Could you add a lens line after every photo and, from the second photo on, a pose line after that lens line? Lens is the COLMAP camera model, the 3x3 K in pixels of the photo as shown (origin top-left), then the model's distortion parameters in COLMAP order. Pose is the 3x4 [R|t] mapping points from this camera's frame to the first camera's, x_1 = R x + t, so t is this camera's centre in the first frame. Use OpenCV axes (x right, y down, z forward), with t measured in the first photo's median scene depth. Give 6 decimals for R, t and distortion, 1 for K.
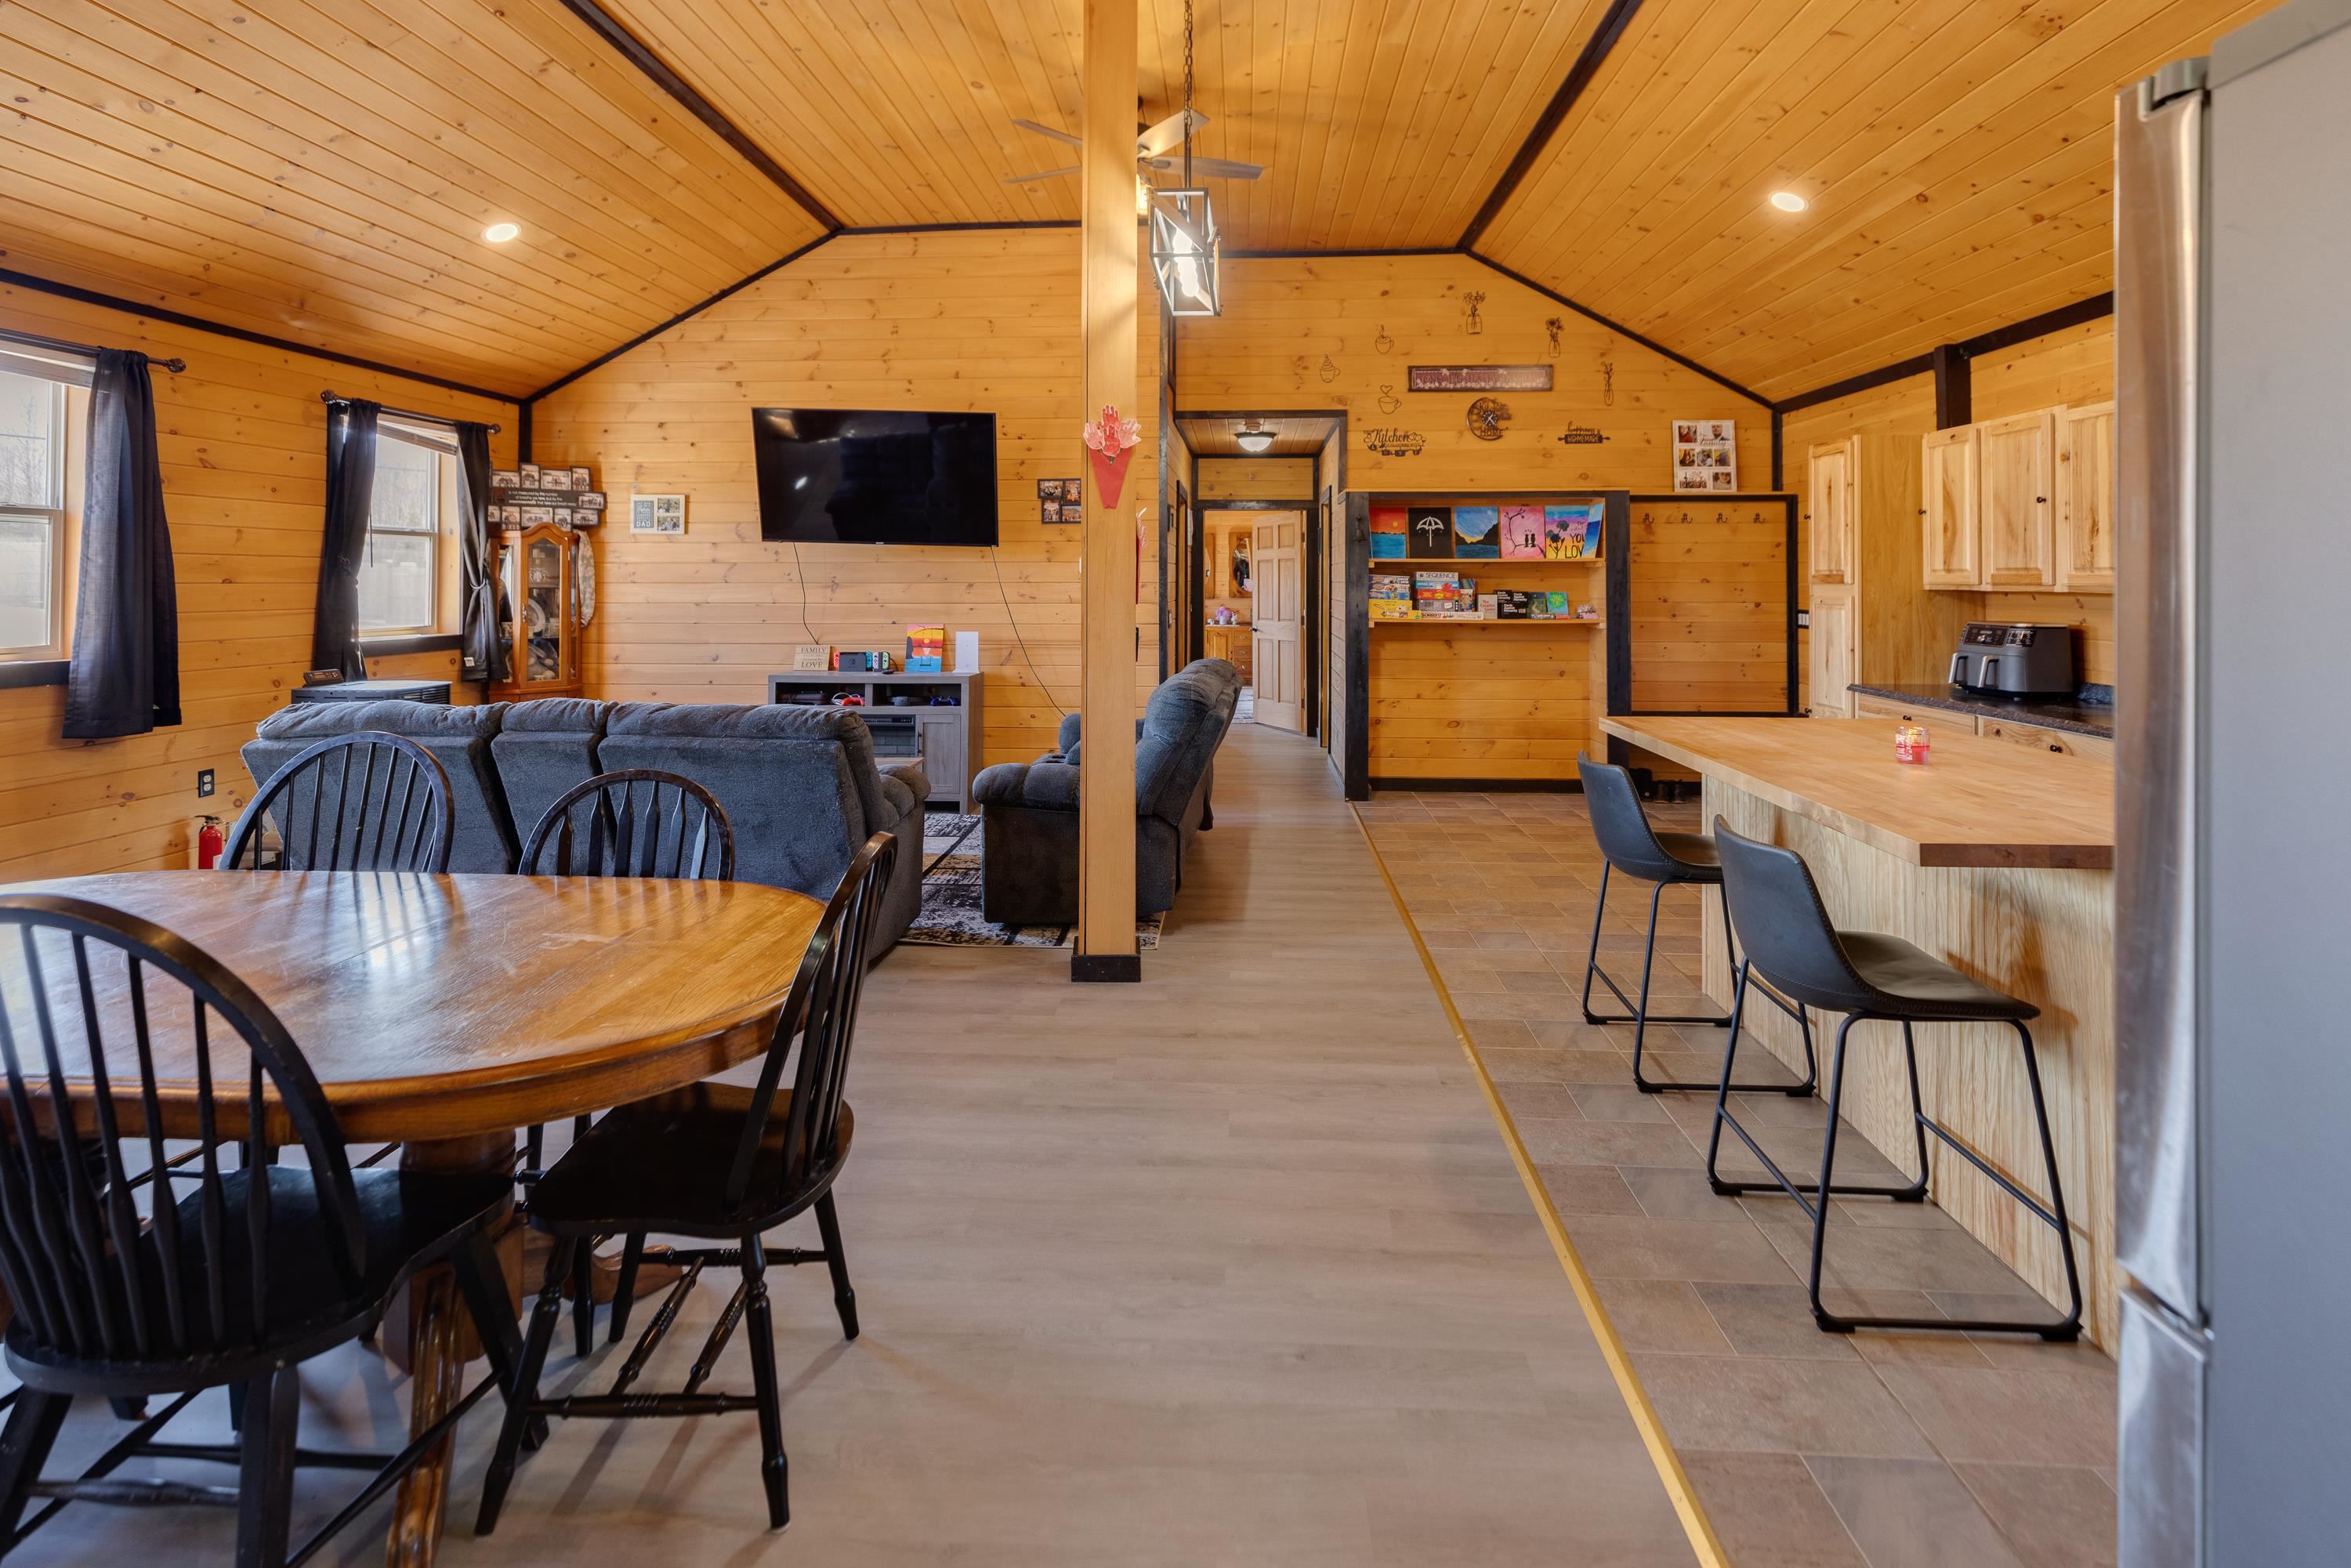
lens RADIAL K [[1106.9, 0, 1182.0], [0, 1106.9, 569.9], [0, 0, 1]] dist [0.000037, -0.000147]
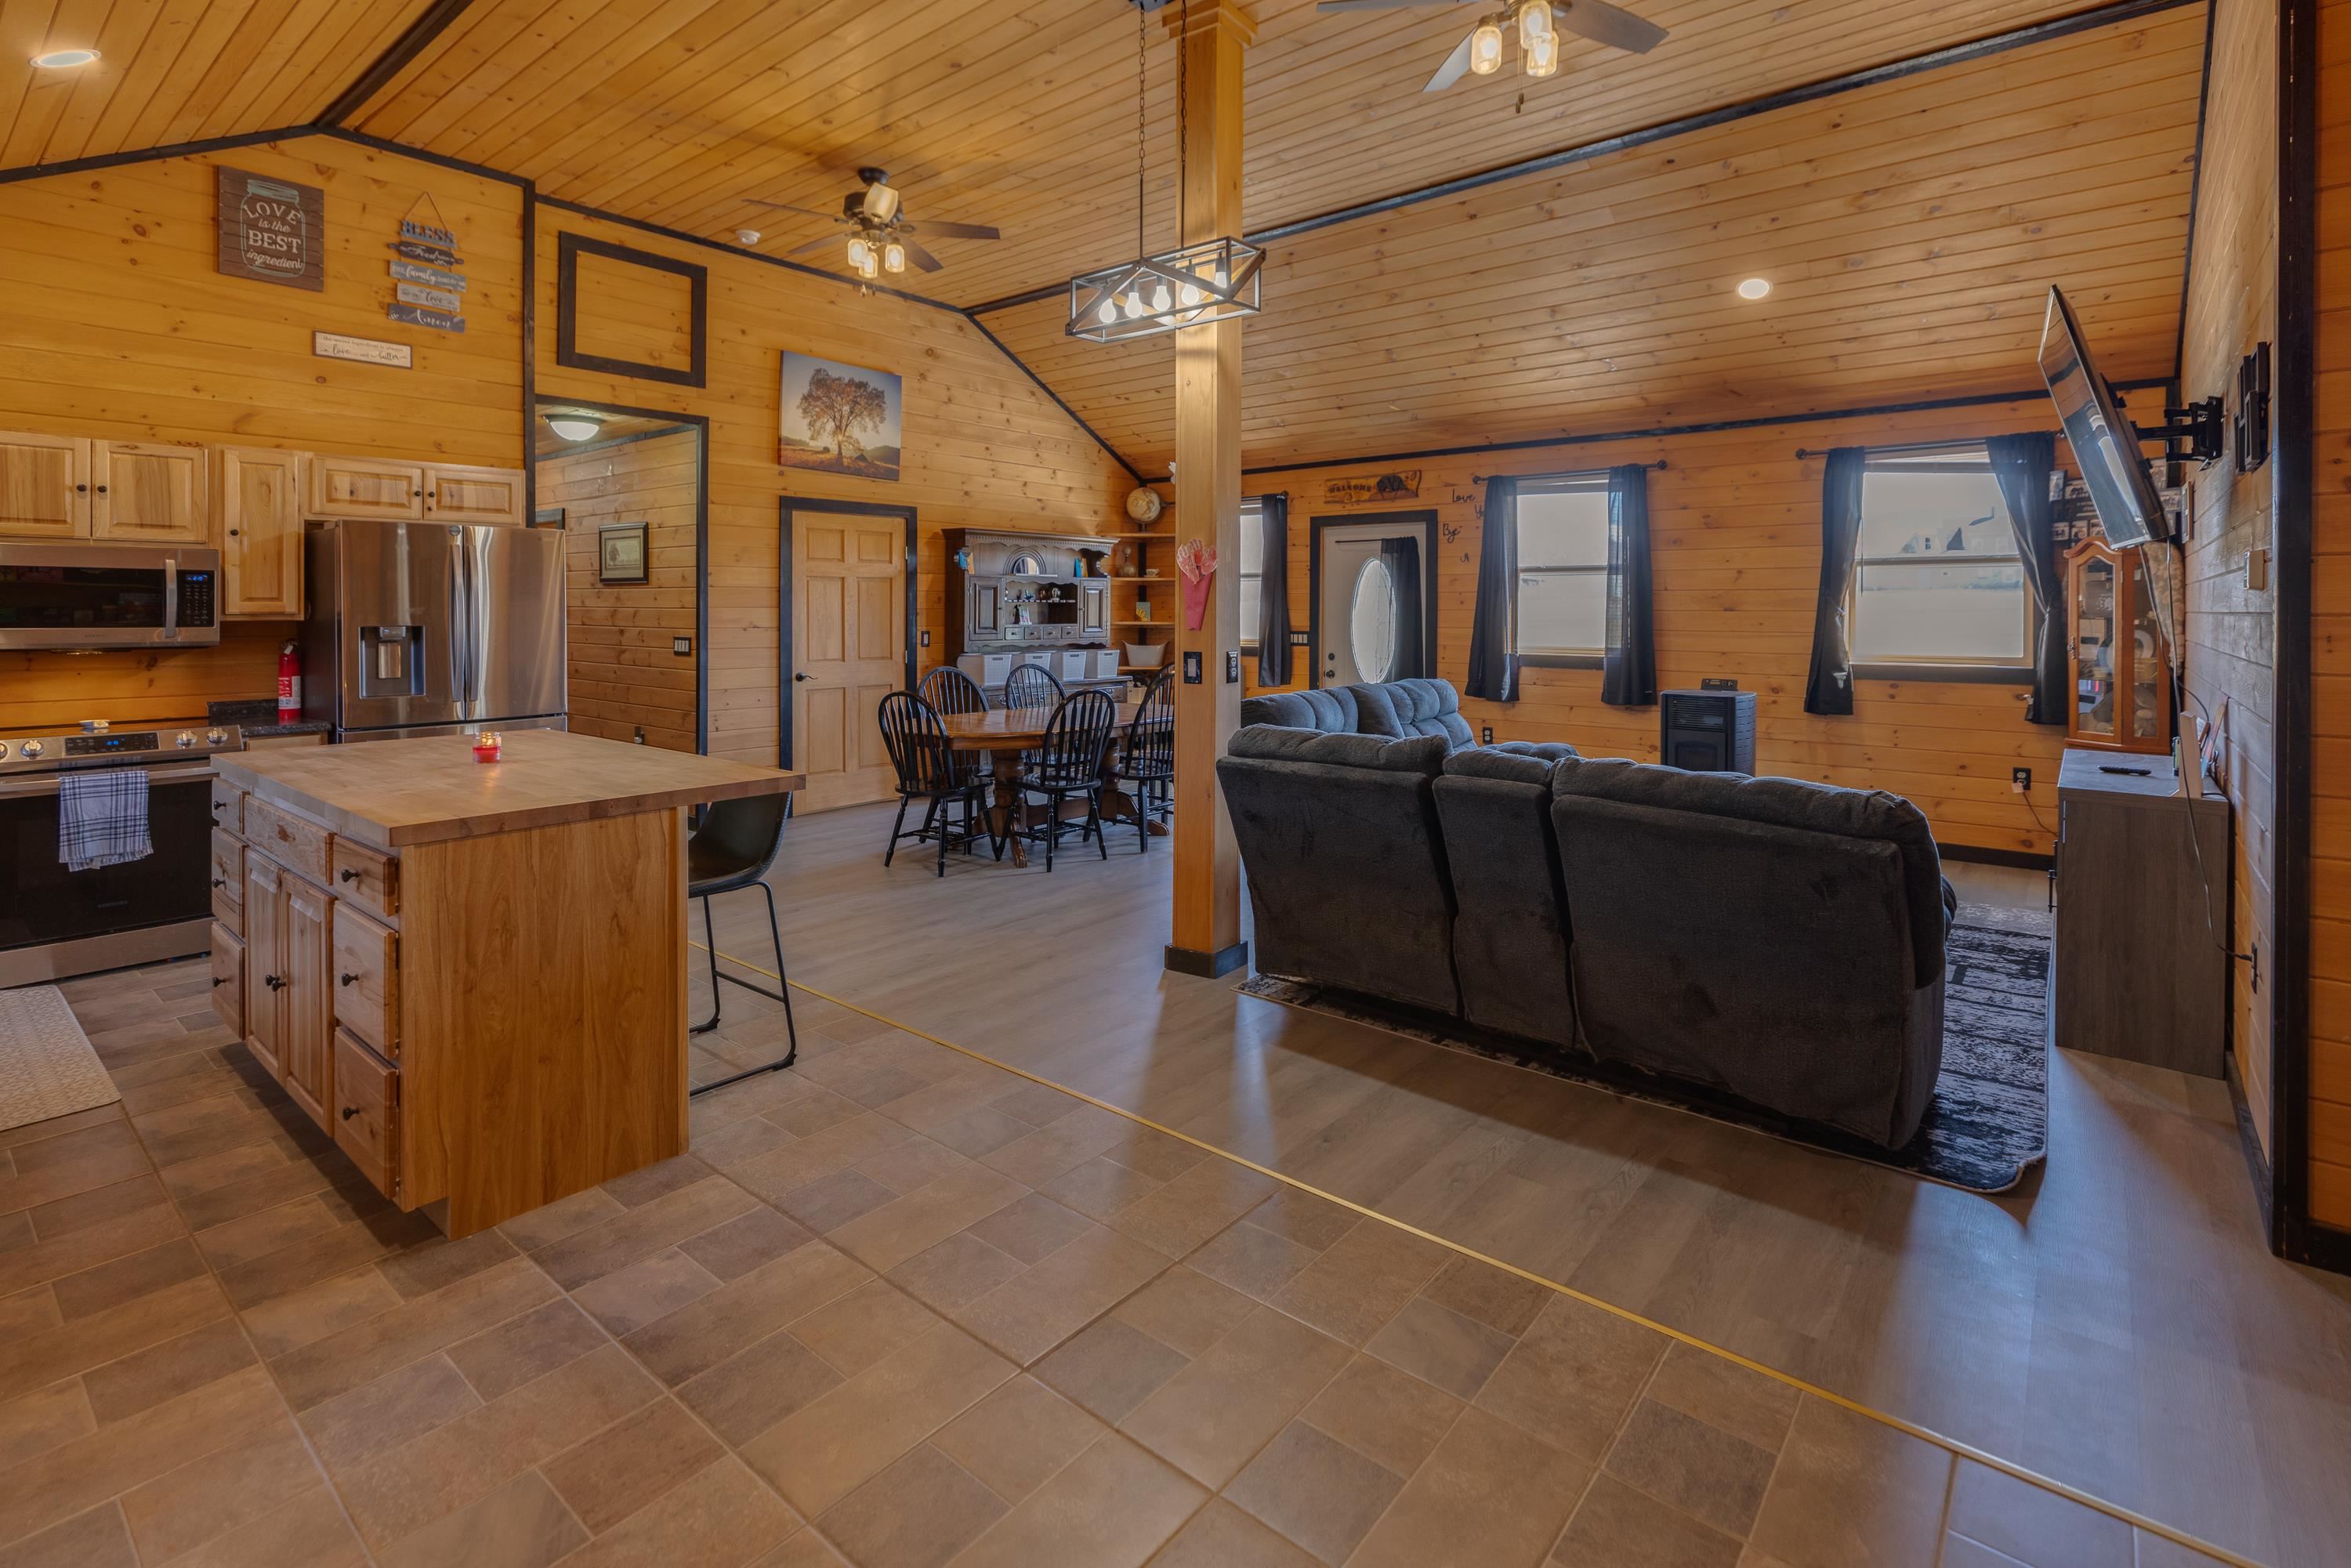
lens RADIAL K [[1112.6, 0, 1164.5], [0, 1112.6, 617.8], [0, 0, 1]] dist [0.004378, 0.000243]
pose [[-0.600148, 0.005653, -0.799869, 0.481170], [0.005815, 0.999979, 0.002704, 0.008901], [0.799868, -0.003029, -0.600168, 0.914524]]
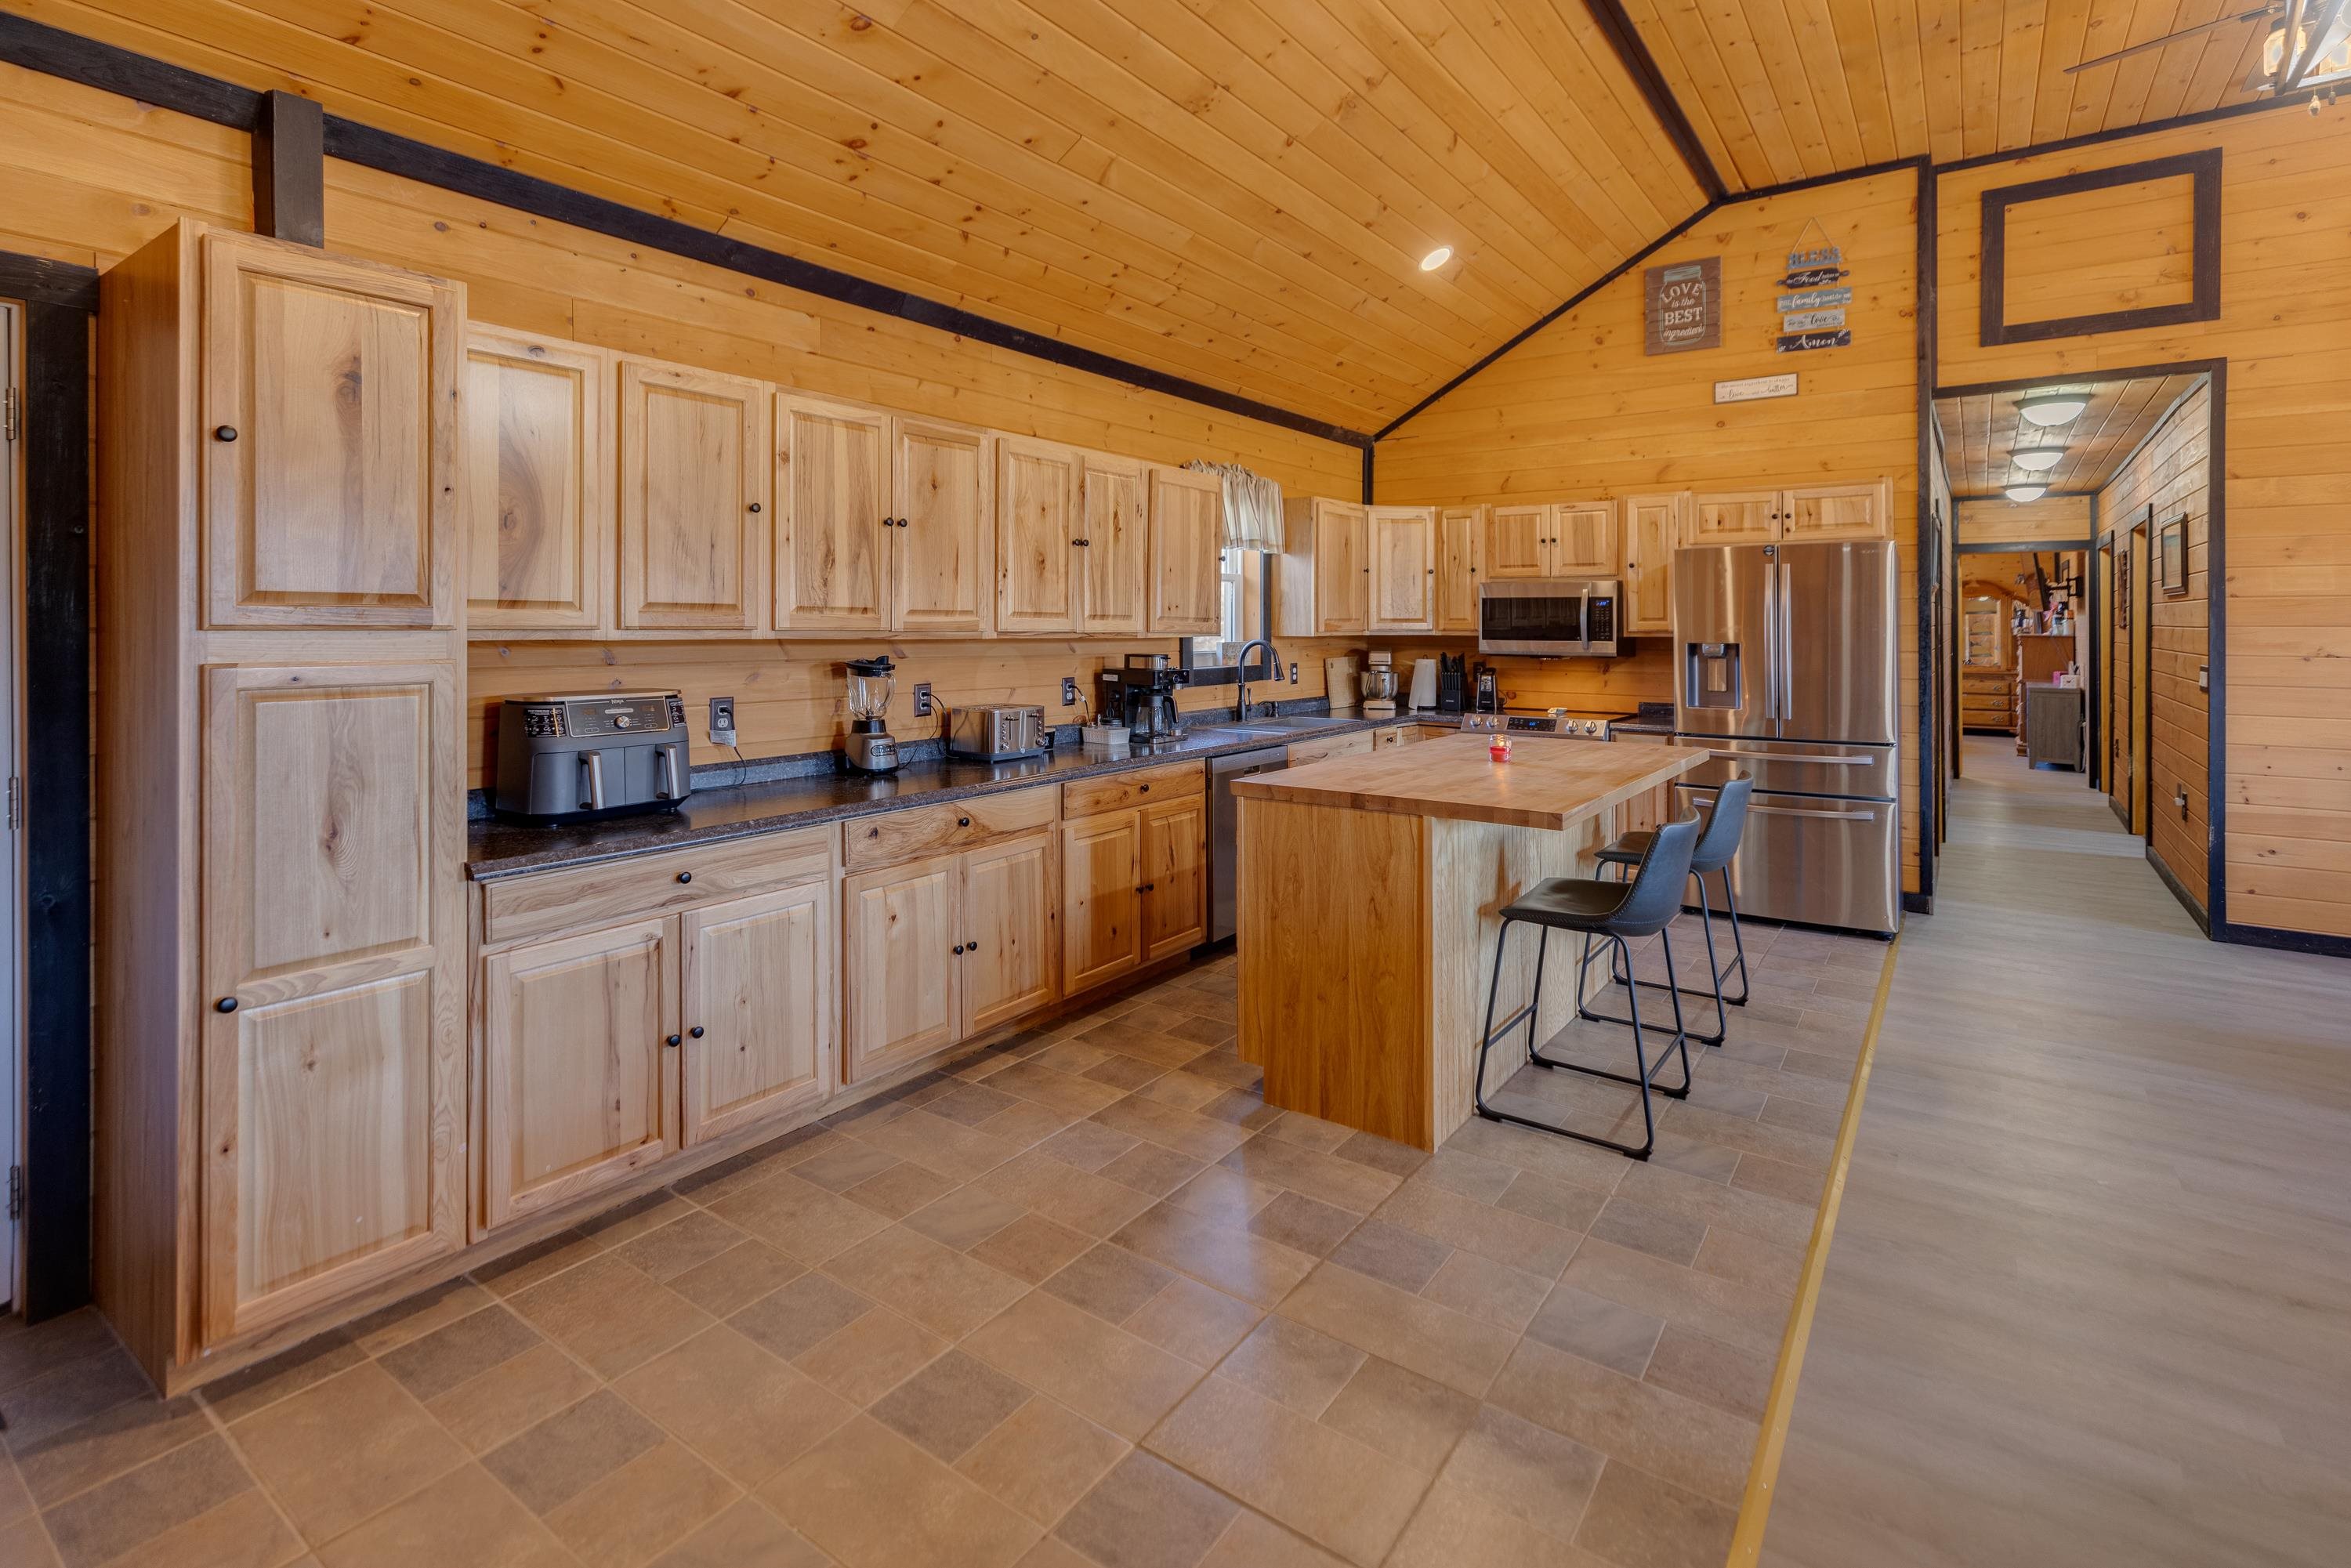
lens RADIAL K [[1105.2, 0, 1190.6], [0, 1105.2, 622.6], [0, 0, 1]] dist [0.000810, 0.000141]
pose [[-0.844231, 0.000015, 0.535980, 0.107560], [-0.006869, 0.999918, -0.010847, 0.009839], [-0.535936, -0.012838, -0.844161, 0.932162]]
